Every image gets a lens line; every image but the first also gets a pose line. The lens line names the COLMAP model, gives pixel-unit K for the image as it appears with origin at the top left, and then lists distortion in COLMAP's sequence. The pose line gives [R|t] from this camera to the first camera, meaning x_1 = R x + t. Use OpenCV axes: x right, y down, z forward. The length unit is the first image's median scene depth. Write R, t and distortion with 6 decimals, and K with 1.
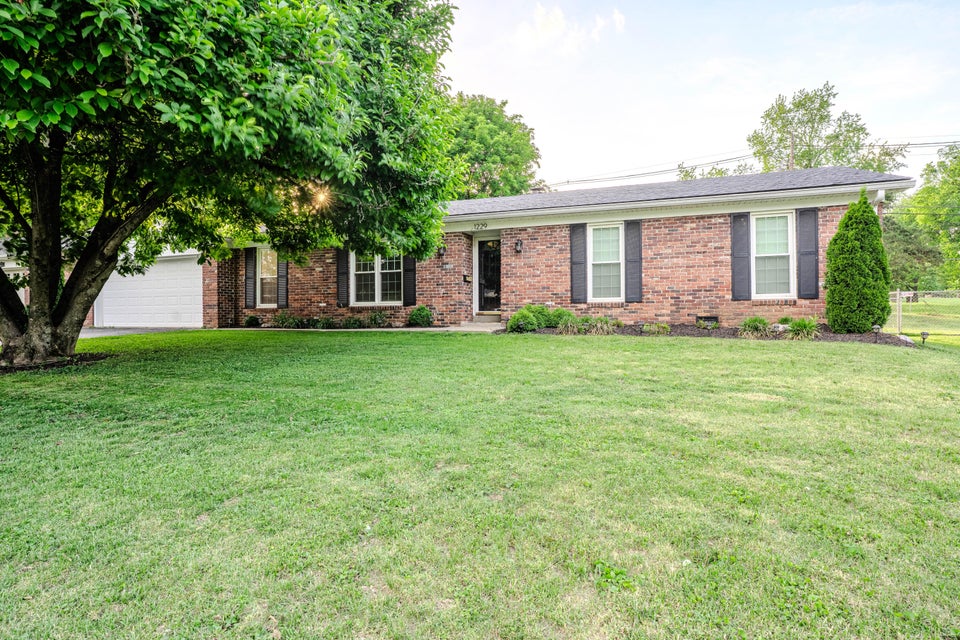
lens RADIAL K [[527.6, 0, 479.9], [0, 527.6, 318.7], [0, 0, 1]] dist [-0.059350, 0.041129]
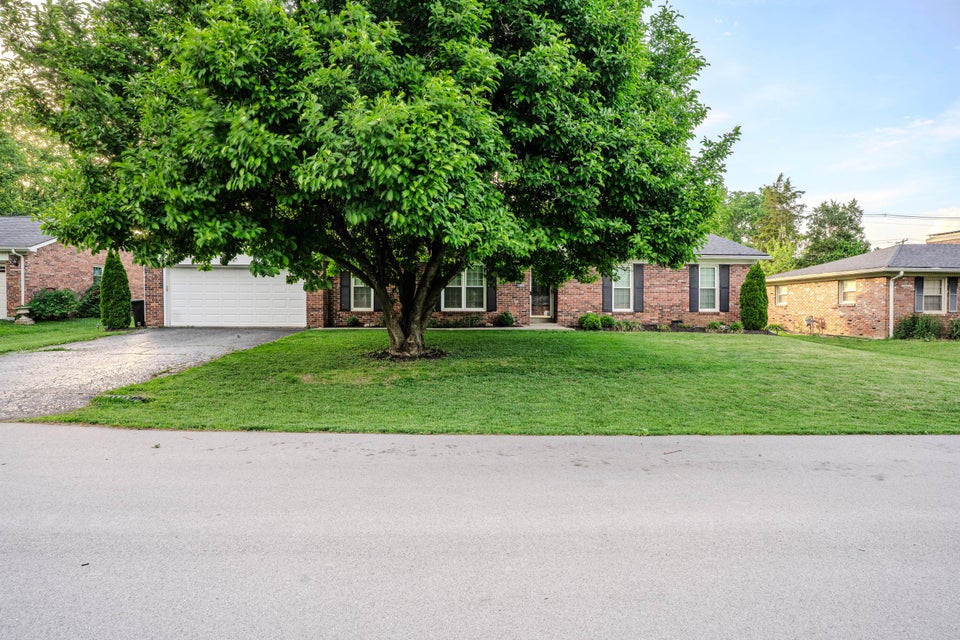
lens RADIAL K [[527.6, 0, 479.9], [0, 527.6, 318.7], [0, 0, 1]] dist [-0.059350, 0.041129]
pose [[0.912626, 0.004079, 0.408776, -0.752299], [-0.007823, 0.999941, 0.007486, -0.015518], [-0.408722, -0.010030, 0.912604, -0.298966]]
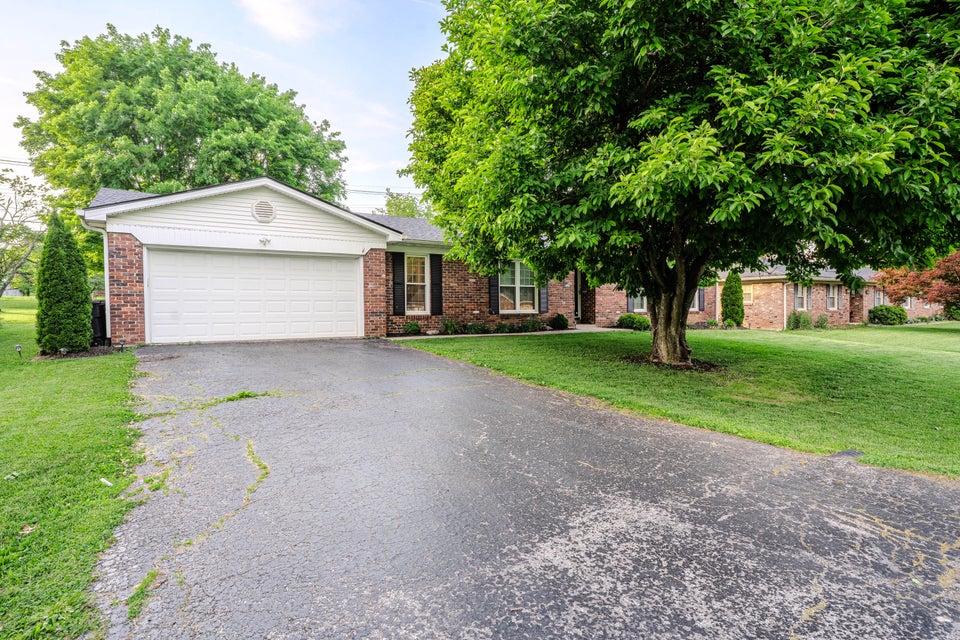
lens RADIAL K [[527.6, 0, 479.9], [0, 527.6, 318.7], [0, 0, 1]] dist [-0.059350, 0.041129]
pose [[0.591847, -0.007815, 0.806012, -1.298501], [0.012642, 0.999920, 0.000413, -0.013829], [-0.805951, 0.009945, 0.591899, 0.348421]]
